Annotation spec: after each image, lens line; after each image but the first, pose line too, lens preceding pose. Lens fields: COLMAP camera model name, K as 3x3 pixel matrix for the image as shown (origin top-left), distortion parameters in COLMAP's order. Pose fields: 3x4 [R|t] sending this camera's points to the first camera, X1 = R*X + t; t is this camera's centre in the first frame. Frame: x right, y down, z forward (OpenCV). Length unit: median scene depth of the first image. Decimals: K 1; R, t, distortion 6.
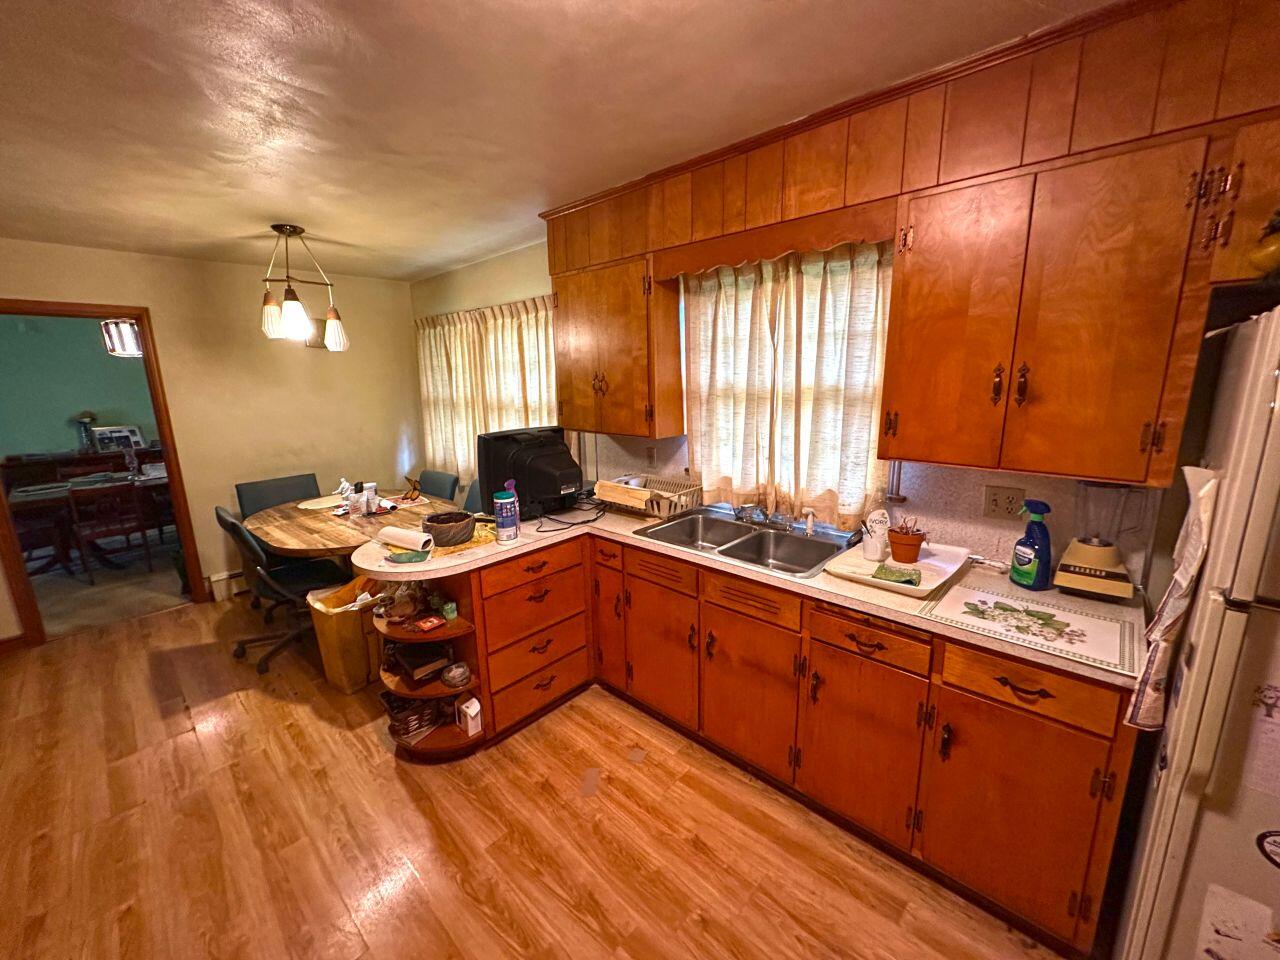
lens RADIAL K [[513.0, 0, 640.0], [0, 513.0, 480.0], [0, 0, 1]] dist [0.000791, -0.000097]
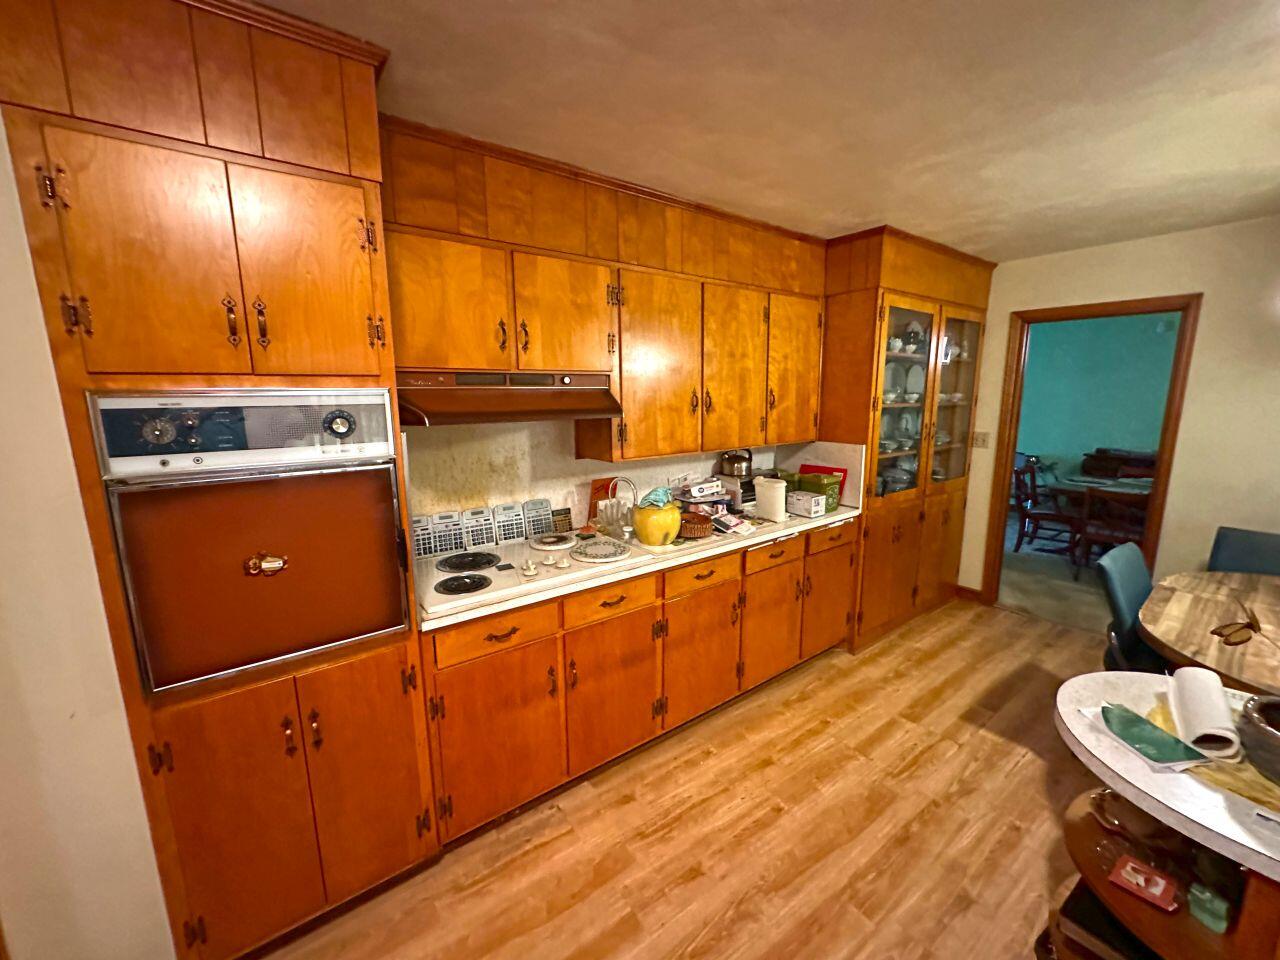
lens RADIAL K [[513.0, 0, 640.0], [0, 513.0, 480.0], [0, 0, 1]] dist [0.000791, -0.000097]
pose [[-0.179907, 0.196287, -0.963901, 0.069264], [-0.196064, 0.953073, 0.230677, -0.097122], [0.963946, 0.230487, -0.132980, 0.469338]]
